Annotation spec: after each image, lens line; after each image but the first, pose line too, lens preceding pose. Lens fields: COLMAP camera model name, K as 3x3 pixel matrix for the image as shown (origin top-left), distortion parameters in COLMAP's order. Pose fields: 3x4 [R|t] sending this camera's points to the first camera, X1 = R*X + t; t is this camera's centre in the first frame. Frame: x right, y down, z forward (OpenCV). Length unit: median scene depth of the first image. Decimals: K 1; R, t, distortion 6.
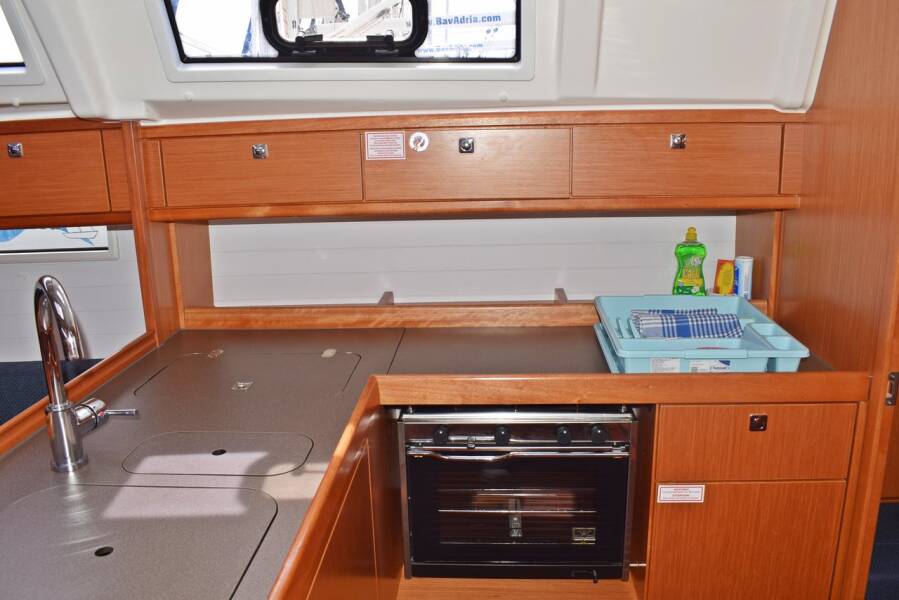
lens RADIAL K [[745.3, 0, 450.2], [0, 745.3, 302.1], [0, 0, 1]] dist [-0.073860, -0.003513]
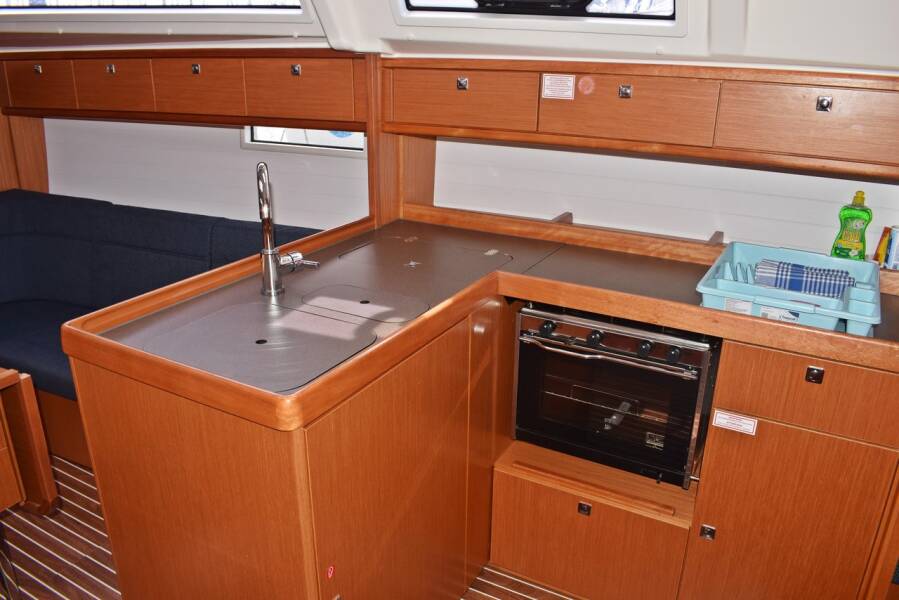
lens RADIAL K [[700.7, 0, 449.0], [0, 700.7, 297.5], [0, 0, 1]] dist [-0.071429, 0.014027]
pose [[0.901364, 0.184067, -0.391997, 0.267128], [-0.142216, 0.980788, 0.133526, -0.004118], [0.409044, -0.064607, 0.910225, -0.109149]]
